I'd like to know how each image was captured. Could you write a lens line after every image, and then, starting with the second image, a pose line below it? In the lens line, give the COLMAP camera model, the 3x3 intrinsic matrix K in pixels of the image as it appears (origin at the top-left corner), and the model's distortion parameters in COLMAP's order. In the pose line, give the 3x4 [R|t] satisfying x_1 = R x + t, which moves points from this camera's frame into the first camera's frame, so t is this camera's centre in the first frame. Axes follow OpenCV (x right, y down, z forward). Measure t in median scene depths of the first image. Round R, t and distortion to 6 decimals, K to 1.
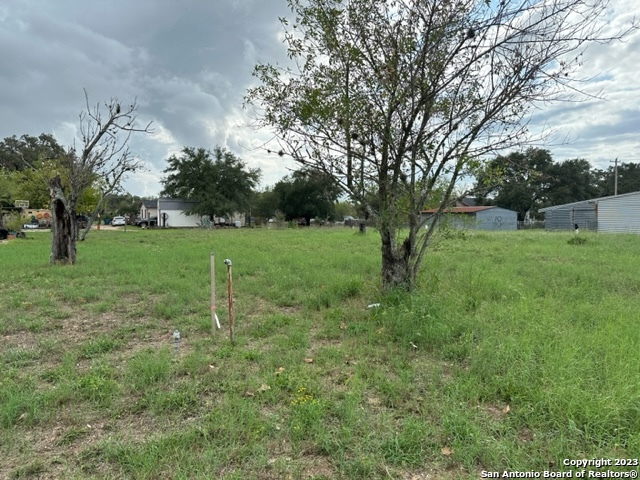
lens RADIAL K [[437.0, 0, 316.1], [0, 437.0, 240.6], [0, 0, 1]] dist [0.065624, -0.094985]
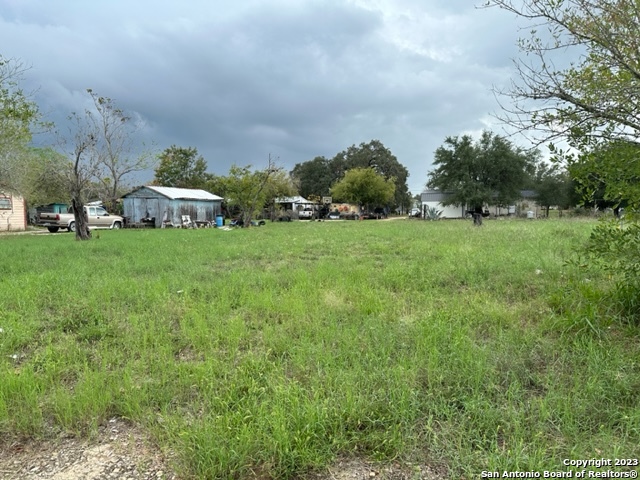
lens RADIAL K [[435.0, 0, 316.5], [0, 435.0, 241.9], [0, 0, 1]] dist [0.115677, -0.192360]
pose [[0.679977, 0.042707, -0.731989, 0.228172], [-0.025256, 0.999074, 0.034828, -0.003592], [0.732798, -0.005195, 0.680426, 0.100495]]
